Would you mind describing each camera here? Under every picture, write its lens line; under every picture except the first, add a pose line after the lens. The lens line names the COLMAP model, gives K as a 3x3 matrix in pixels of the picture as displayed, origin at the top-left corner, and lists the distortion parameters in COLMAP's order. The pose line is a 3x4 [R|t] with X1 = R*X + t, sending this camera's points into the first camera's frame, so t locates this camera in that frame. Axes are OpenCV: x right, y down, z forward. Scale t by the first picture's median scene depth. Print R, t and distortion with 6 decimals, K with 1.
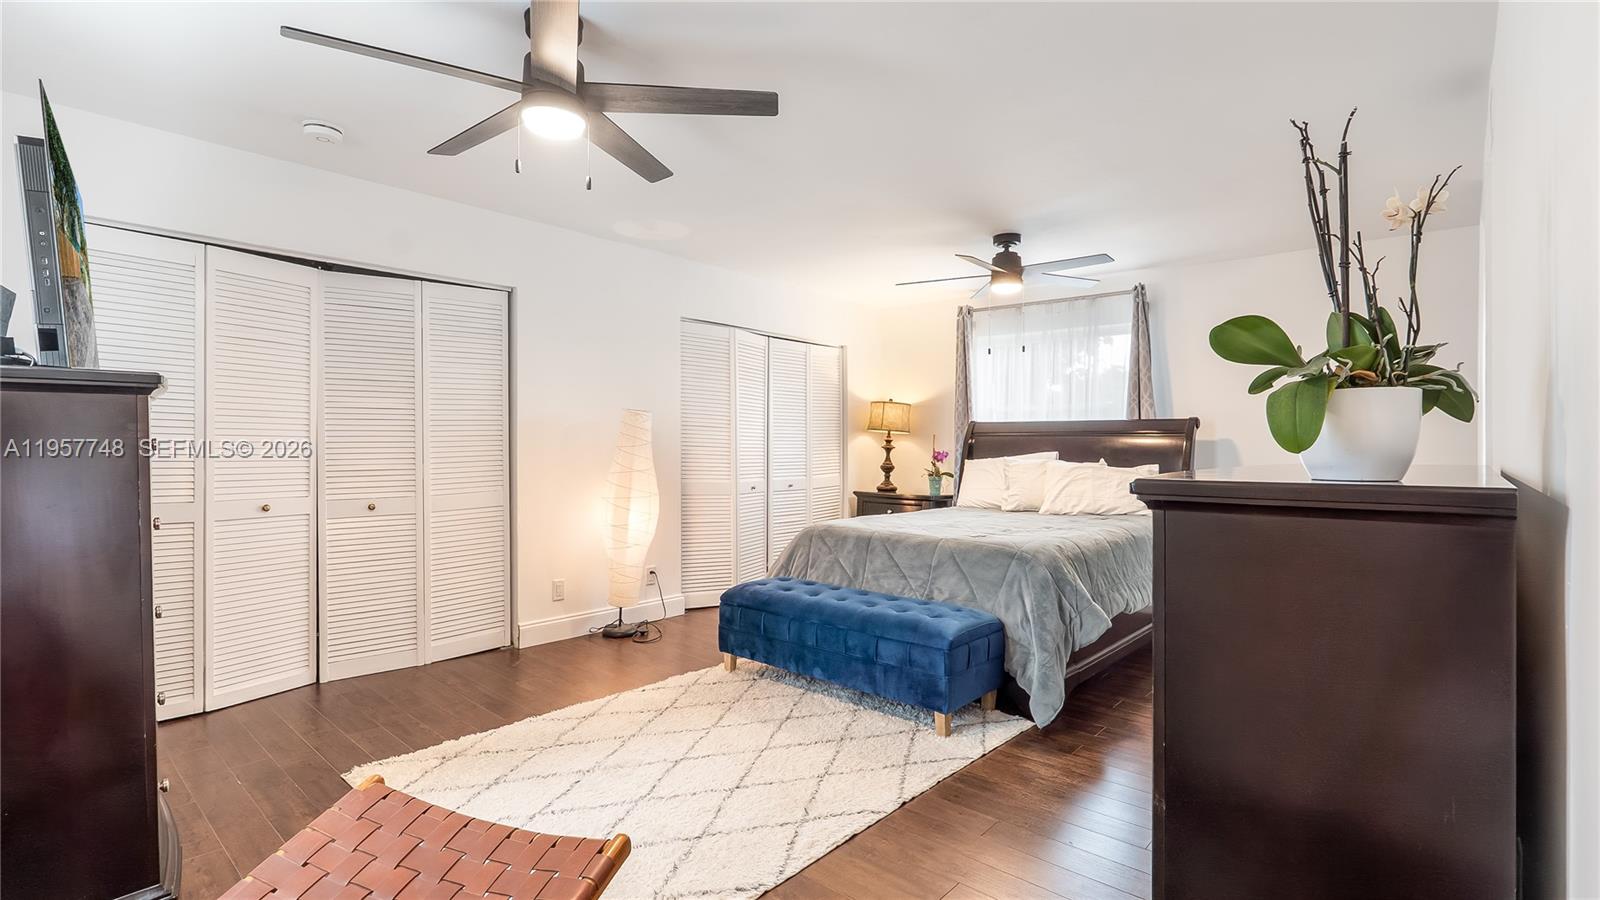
lens RADIAL K [[734.3, 0, 822.8], [0, 734.3, 444.0], [0, 0, 1]] dist [-0.007122, 0.001934]
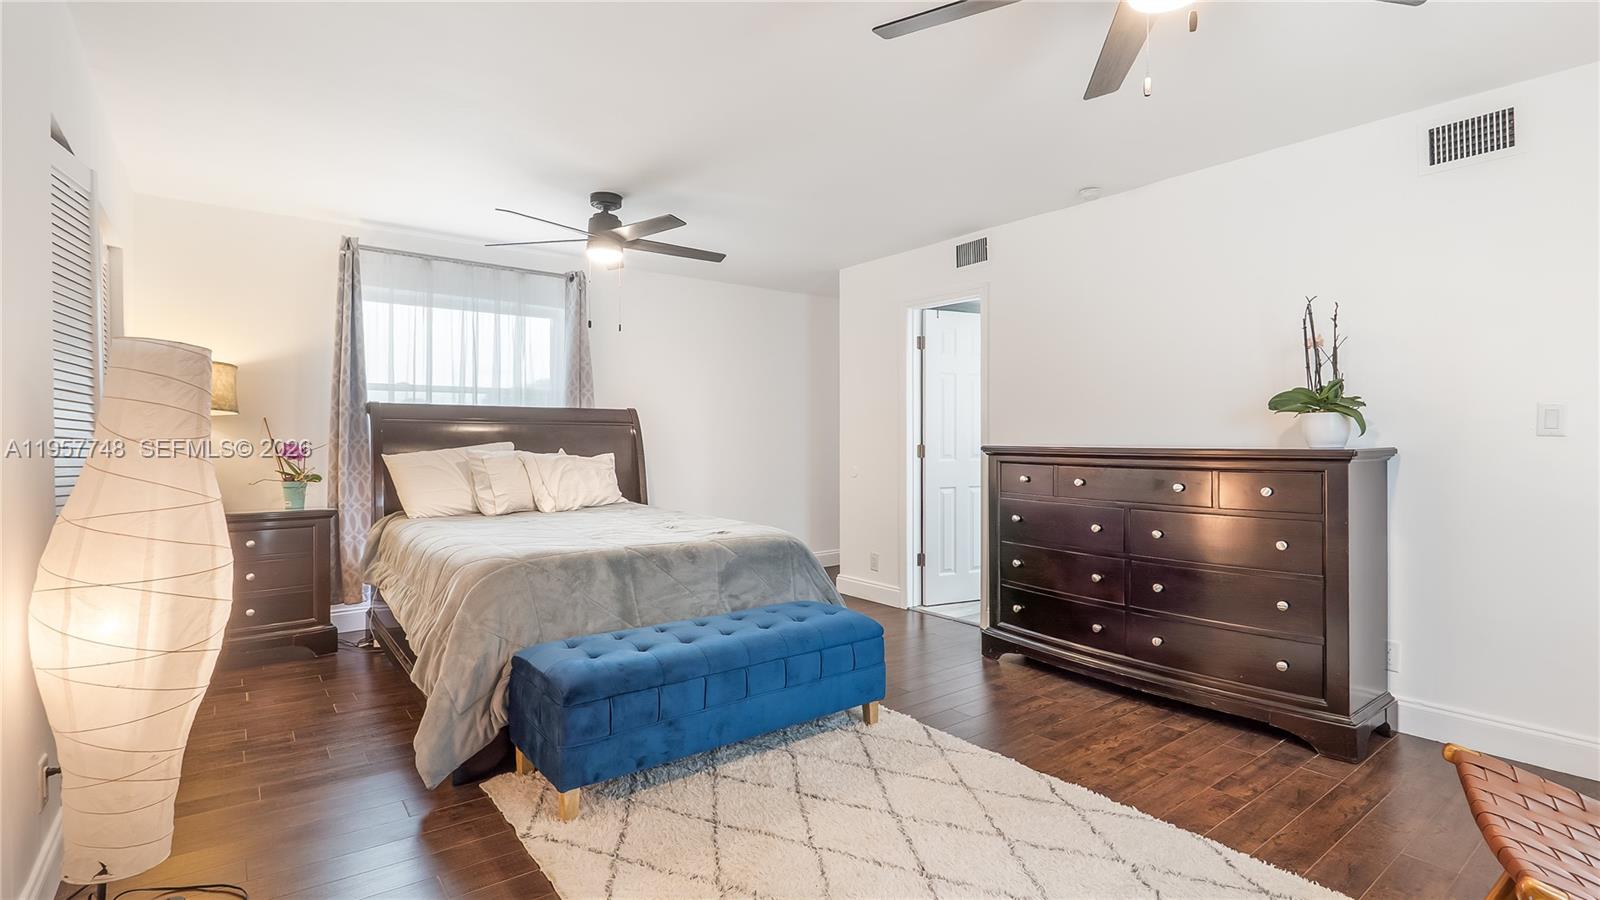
lens RADIAL K [[734.3, 0, 812.2], [0, 734.3, 427.1], [0, 0, 1]] dist [-0.007122, 0.001934]
pose [[0.205544, 0.009096, 0.978606, -0.442726], [-0.001929, 0.999959, -0.008889, 0.000292], [-0.978646, -0.000061, 0.205553, 0.459068]]
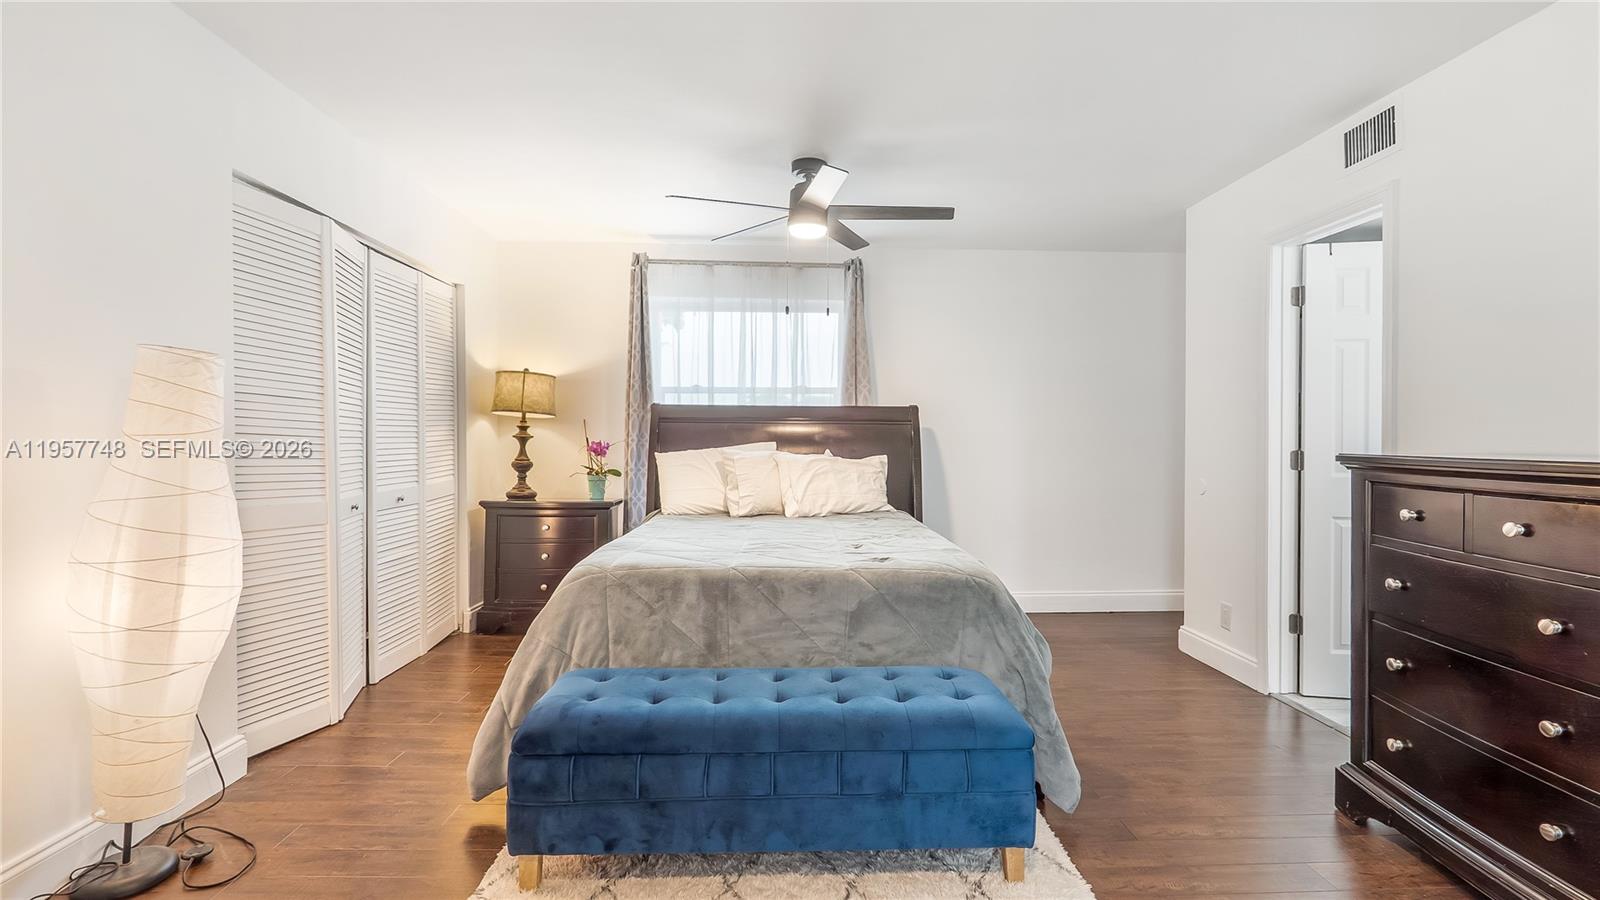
lens RADIAL K [[734.3, 0, 813.9], [0, 734.3, 436.3], [0, 0, 1]] dist [-0.007122, 0.001934]
pose [[0.734823, 0.000736, 0.678258, -0.214635], [-0.003429, 0.999991, 0.002630, 0.001747], [-0.678250, -0.004258, 0.734819, 0.338580]]
